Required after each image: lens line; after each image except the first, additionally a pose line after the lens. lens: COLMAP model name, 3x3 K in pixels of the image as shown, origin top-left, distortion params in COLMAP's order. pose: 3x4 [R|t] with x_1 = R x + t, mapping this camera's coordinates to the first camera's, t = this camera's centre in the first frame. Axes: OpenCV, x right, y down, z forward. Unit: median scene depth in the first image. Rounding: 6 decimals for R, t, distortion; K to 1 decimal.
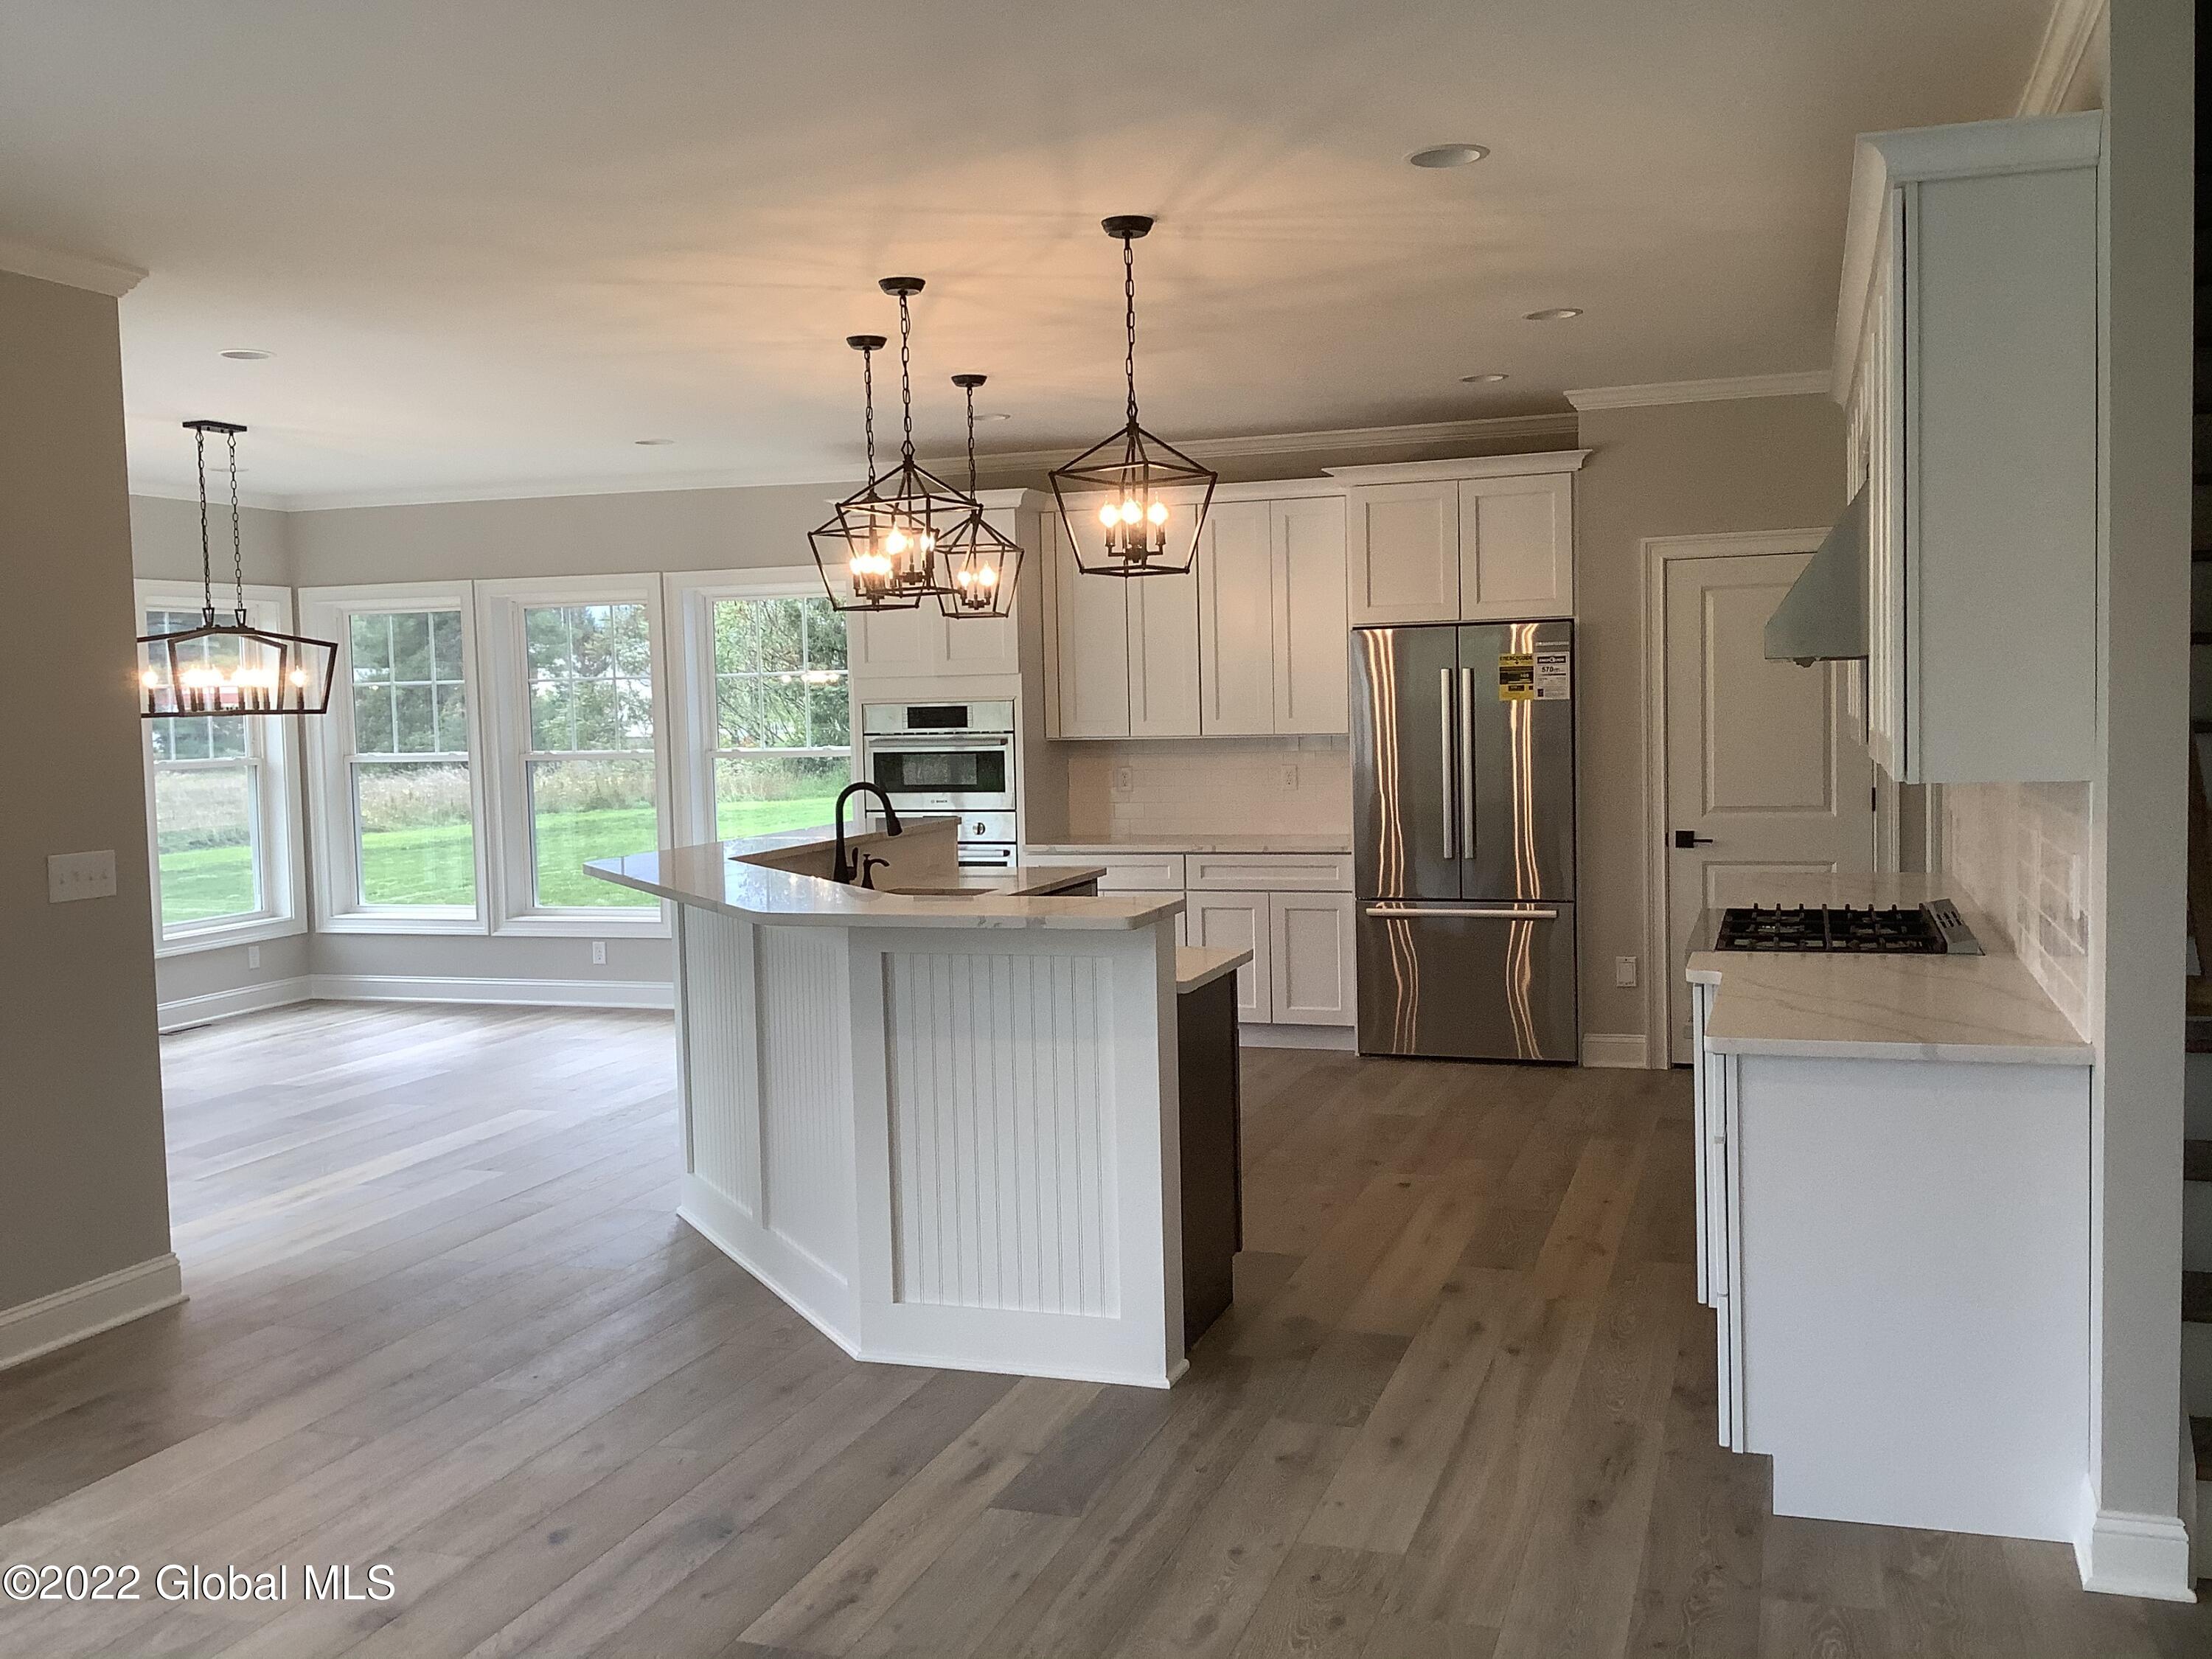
lens RADIAL K [[2028.5, 0, 1106.0], [0, 2028.5, 829.5], [0, 0, 1]] dist [0.005235, 0.001877]
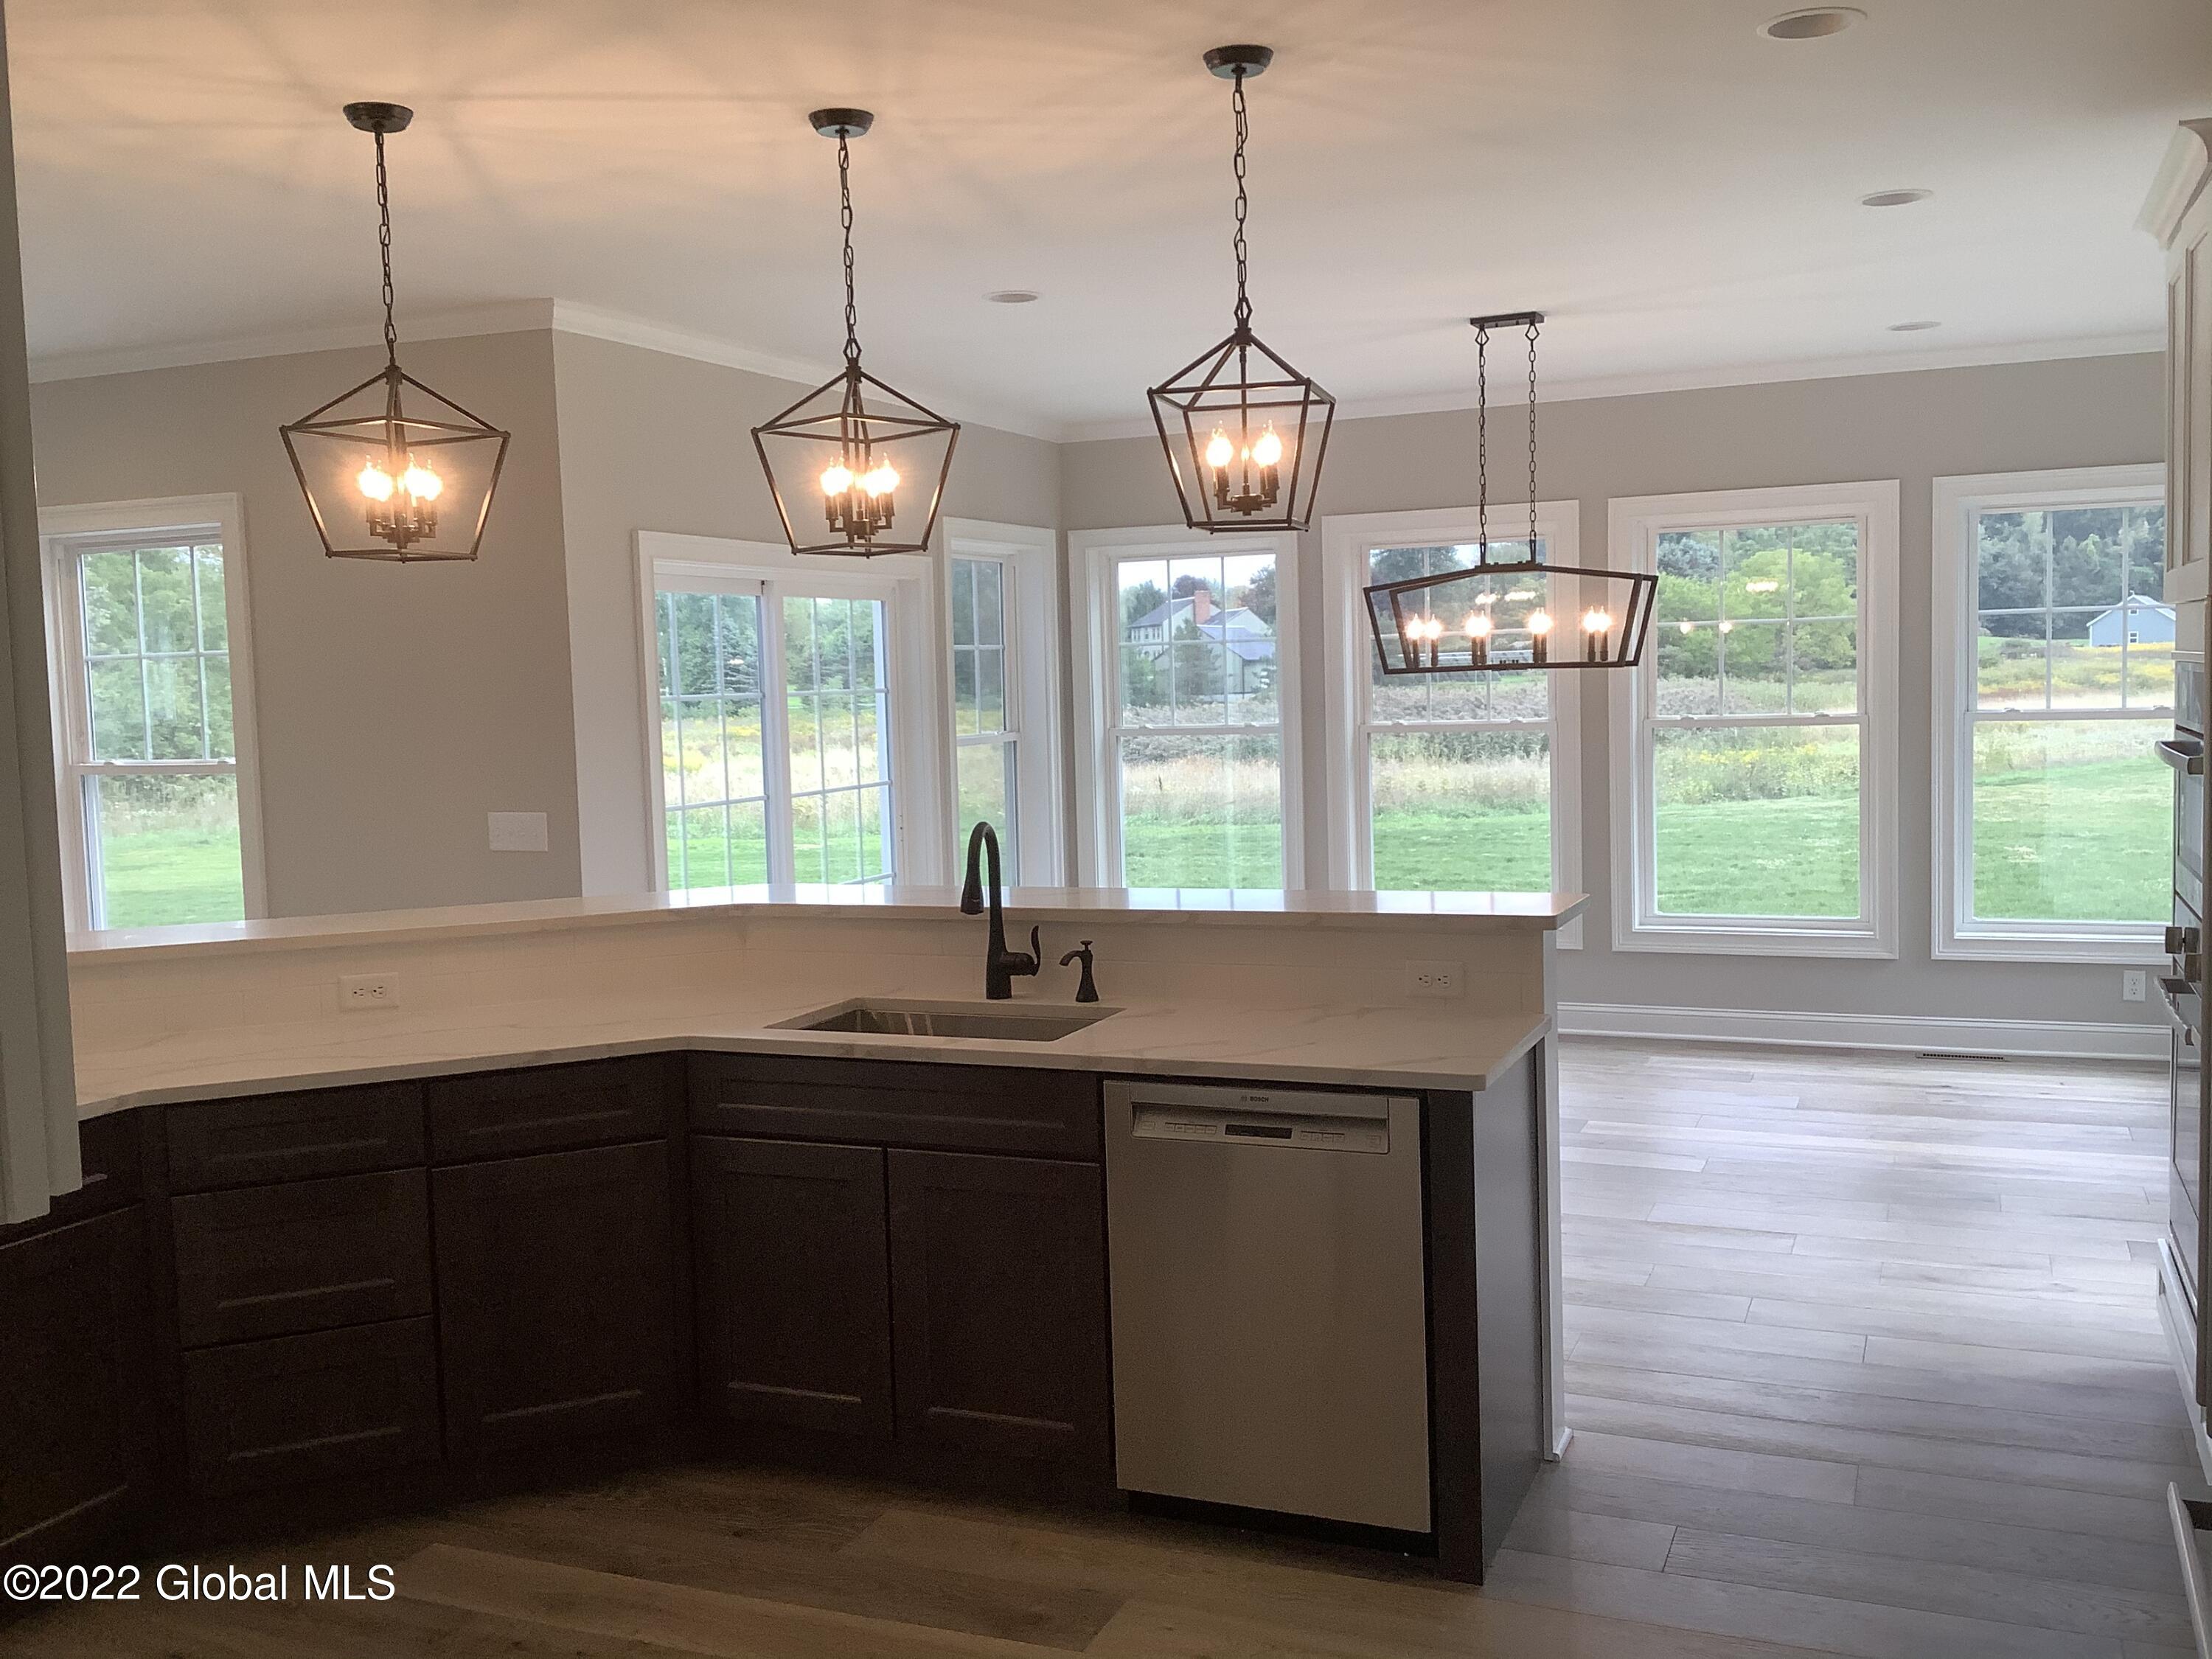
lens RADIAL K [[2028.5, 0, 1106.0], [0, 2028.5, 829.5], [0, 0, 1]] dist [0.005235, 0.001877]
pose [[-0.062529, 0.102283, -0.992788, 0.394860], [-0.036369, 0.993841, 0.104682, -0.070005], [0.997380, 0.042652, -0.058424, 0.858976]]
